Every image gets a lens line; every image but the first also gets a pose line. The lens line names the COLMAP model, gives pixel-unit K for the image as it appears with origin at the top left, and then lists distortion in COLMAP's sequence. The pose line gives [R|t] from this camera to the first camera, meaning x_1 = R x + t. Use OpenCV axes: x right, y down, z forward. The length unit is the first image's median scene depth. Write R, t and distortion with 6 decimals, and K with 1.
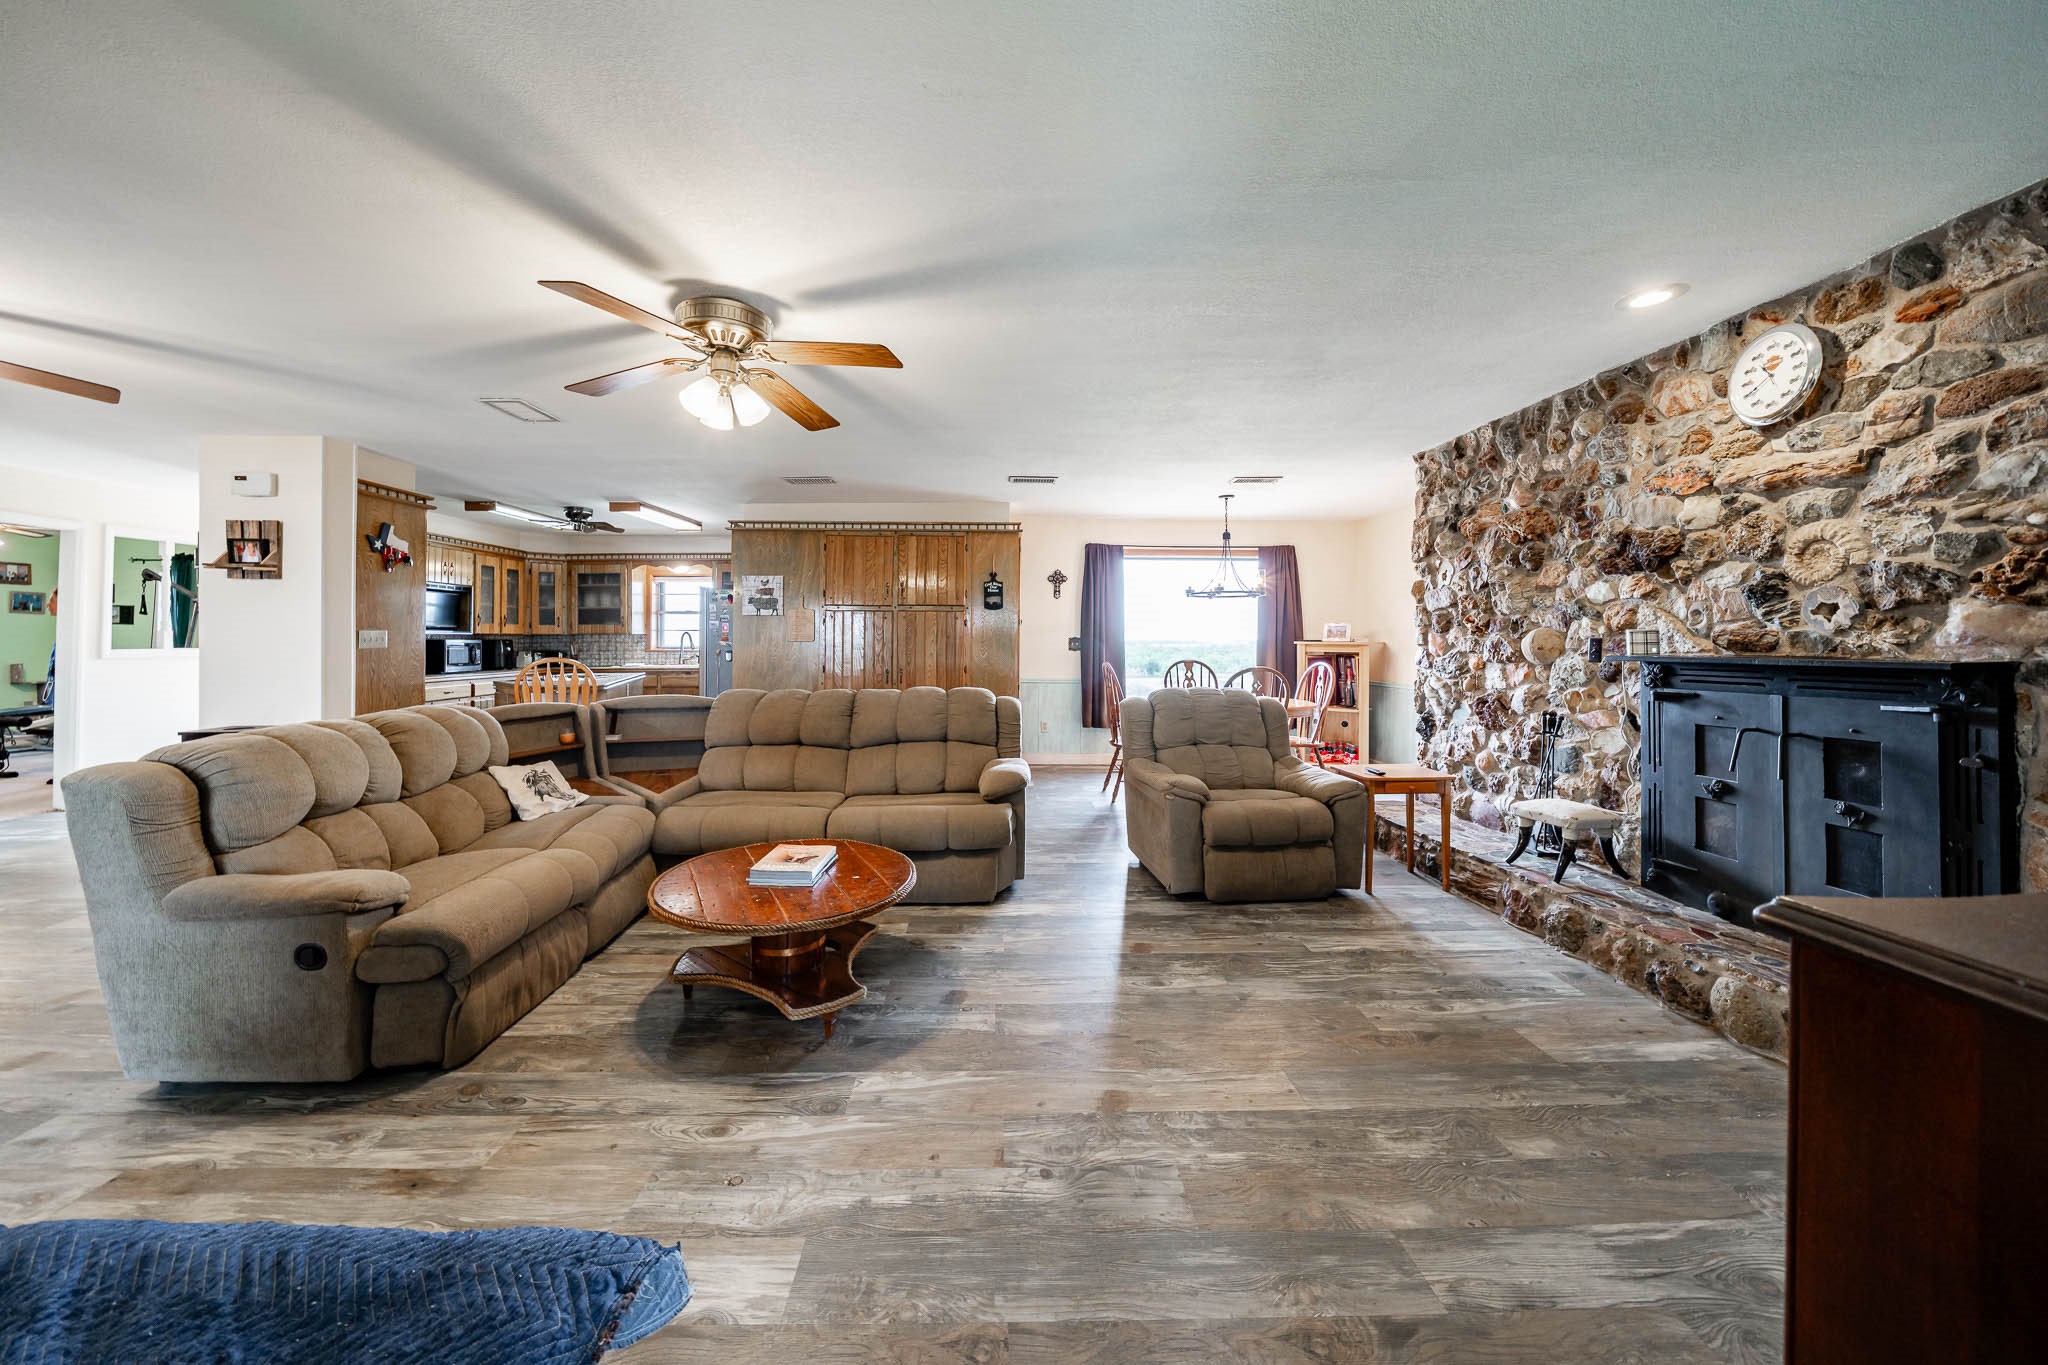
lens RADIAL K [[704.7, 0, 1003.4], [0, 704.7, 635.8], [0, 0, 1]] dist [0.000283, -0.000007]
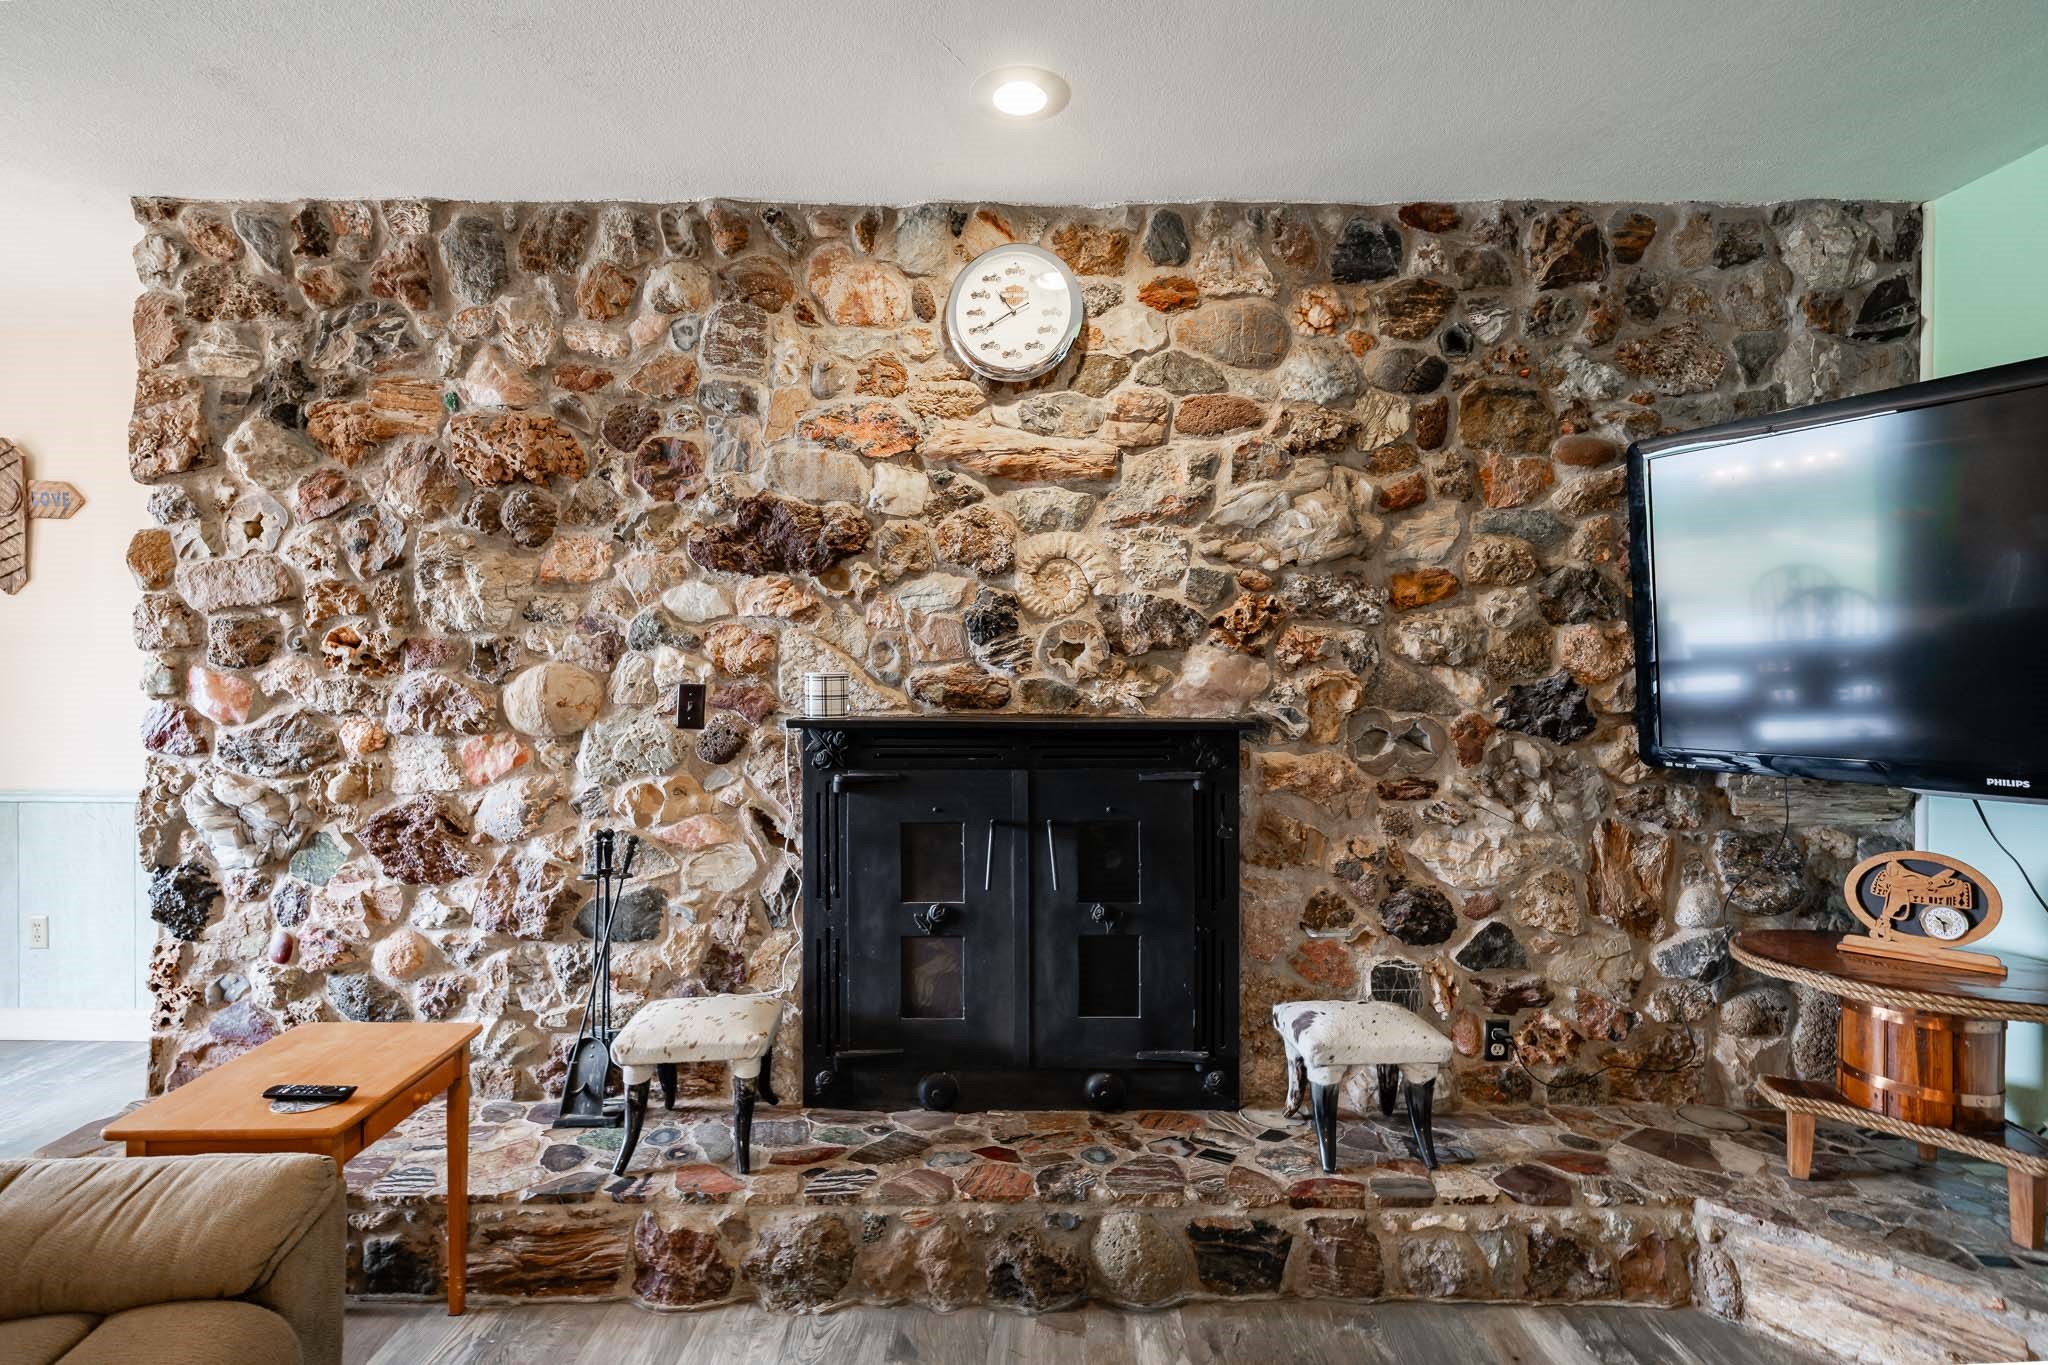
lens RADIAL K [[971.5, 0, 1022.9], [0, 971.5, 690.8], [0, 0, 1]] dist [0.001151, 0.000487]
pose [[0.023067, -0.019059, 0.999552, 0.086442], [-0.014490, 0.999707, 0.019397, -0.009660], [-0.999629, -0.014931, 0.022784, 0.677225]]
